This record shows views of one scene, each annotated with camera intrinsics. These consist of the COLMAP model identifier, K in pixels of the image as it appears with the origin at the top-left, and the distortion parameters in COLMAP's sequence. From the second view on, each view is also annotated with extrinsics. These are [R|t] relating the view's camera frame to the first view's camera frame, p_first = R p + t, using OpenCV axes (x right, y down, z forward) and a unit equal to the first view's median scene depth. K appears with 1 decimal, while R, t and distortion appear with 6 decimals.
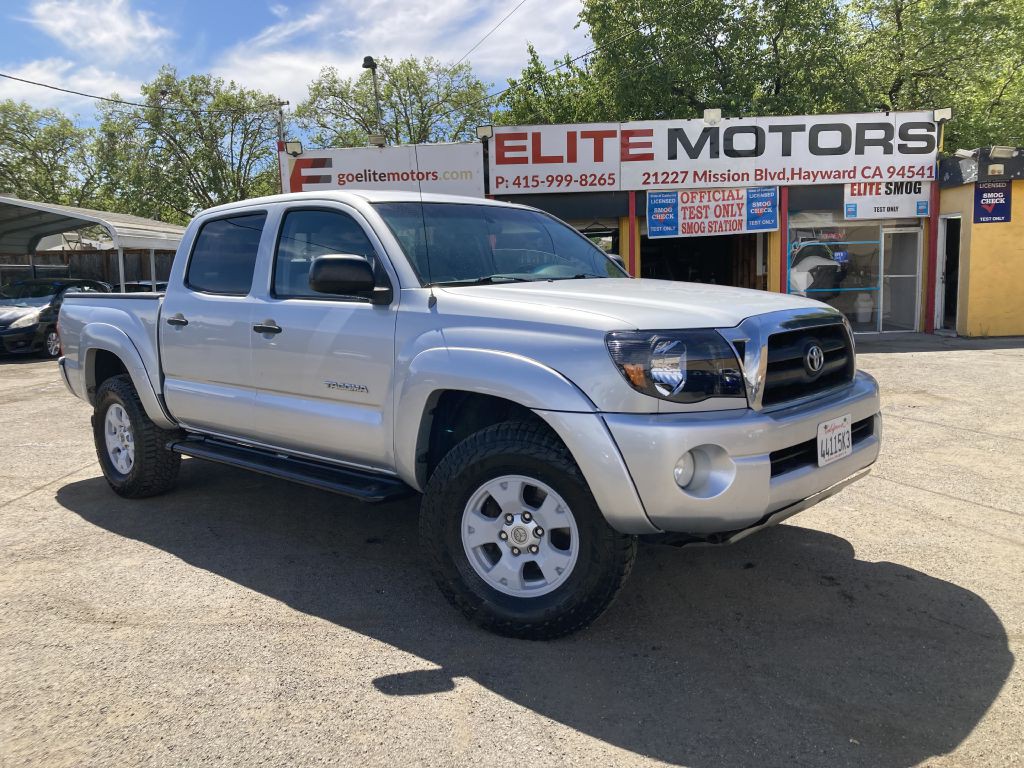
lens RADIAL K [[833.0, 0, 512.0], [0, 833.0, 384.0], [0, 0, 1]] dist [0.008531, 0.004765]
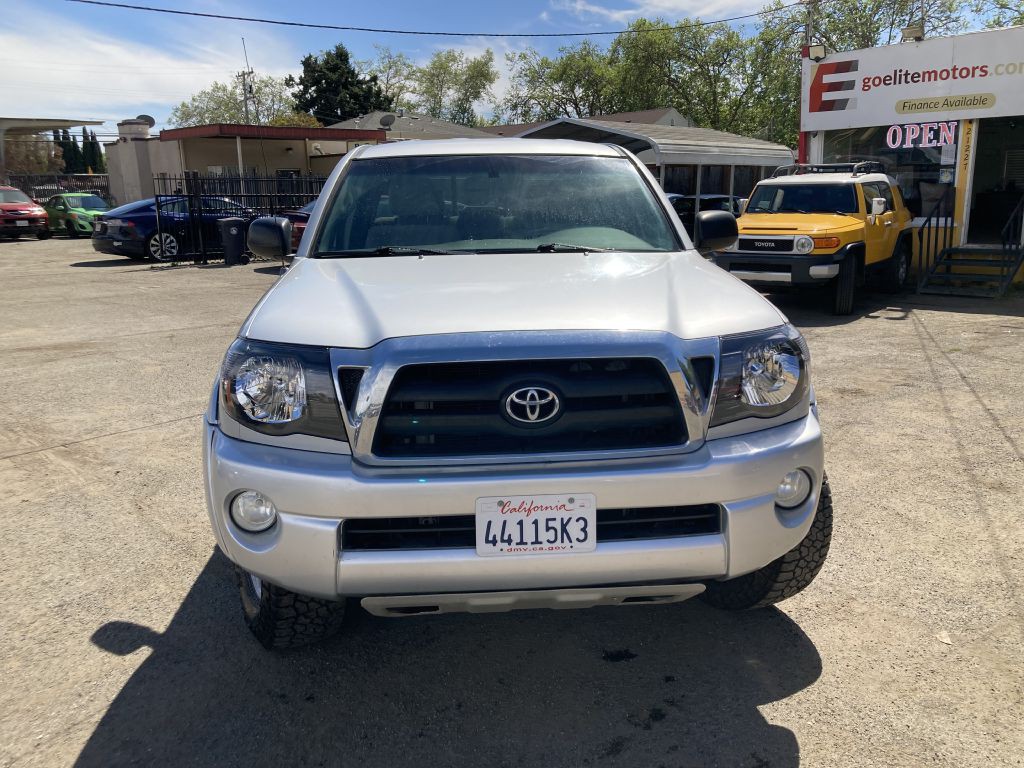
lens RADIAL K [[840.8, 0, 535.5], [0, 840.8, 381.8], [0, 0, 1]] dist [0.009866, -0.000369]
pose [[0.745122, 0.161946, -0.646968, 0.160907], [-0.093039, 0.985825, 0.139613, -0.028993], [0.660407, -0.043836, 0.749627, 0.095071]]
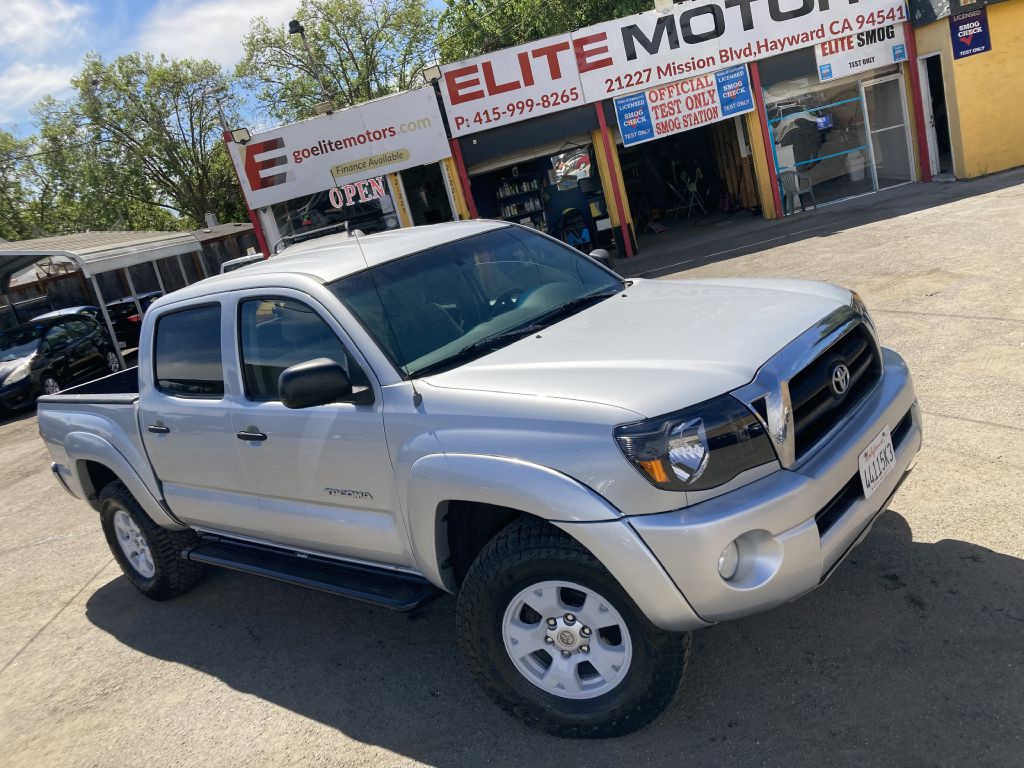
lens RADIAL K [[831.8, 0, 535.1], [0, 831.8, 384.5], [0, 0, 1]] dist [0.007813, 0.009813]
pose [[0.975709, -0.219018, -0.004704, 0.007994], [0.218193, 0.969666, 0.110178, -0.039282], [-0.019570, -0.108528, 0.993901, 0.019759]]
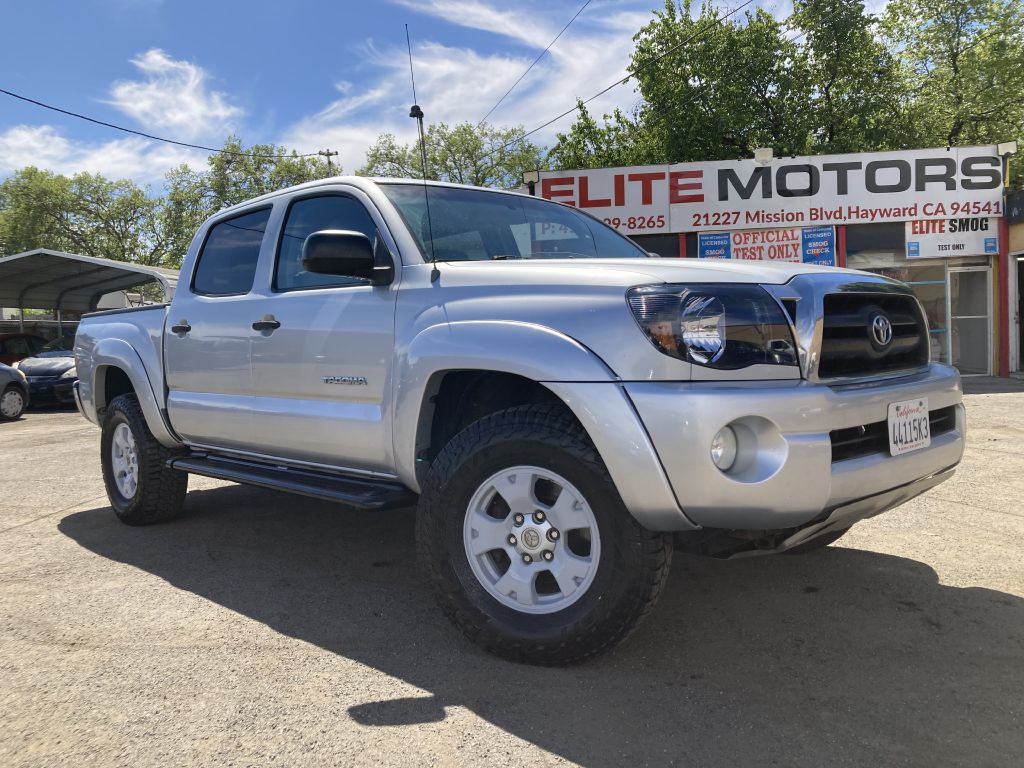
lens RADIAL K [[835.8, 0, 518.4], [0, 835.8, 377.4], [0, 0, 1]] dist [0.007957, 0.007425]
pose [[0.998210, -0.007534, -0.059322, 0.009198], [0.002659, 0.996643, -0.081824, 0.016880], [0.059739, 0.081520, 0.994880, 0.027560]]
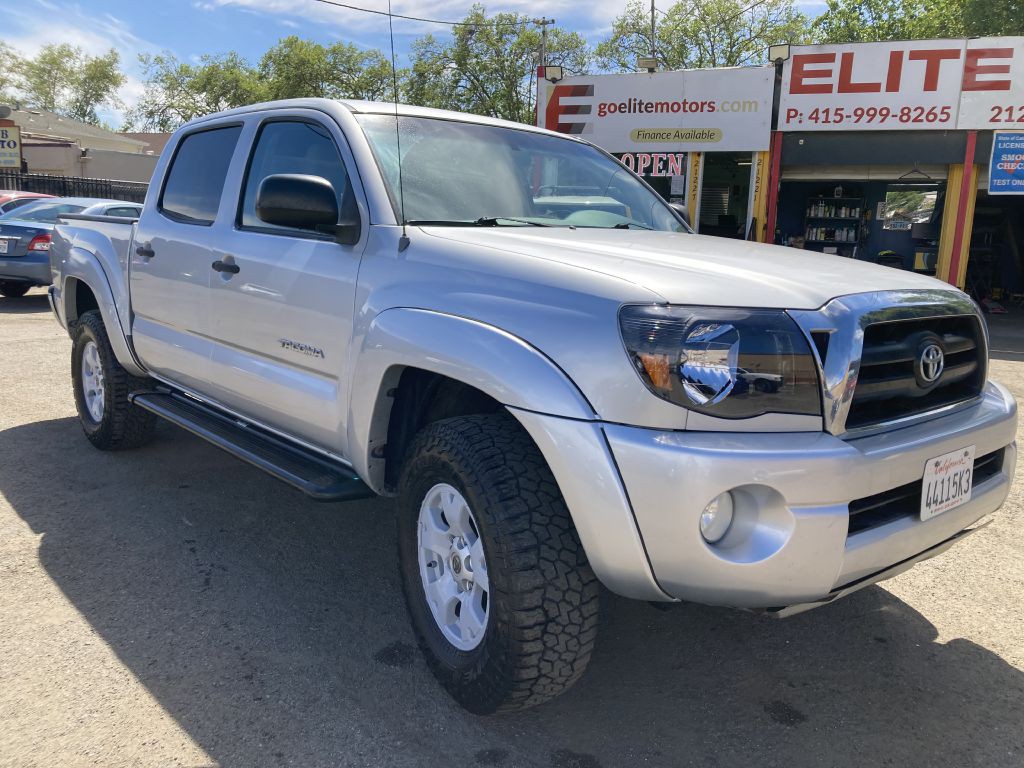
lens RADIAL K [[843.1, 0, 508.4], [0, 843.1, 382.3], [0, 0, 1]] dist [0.005009, -0.001556]
pose [[0.939152, 0.118569, -0.322390, 0.021864], [-0.100877, 0.992355, 0.071103, -0.015234], [0.328355, -0.034254, 0.943933, 0.124830]]
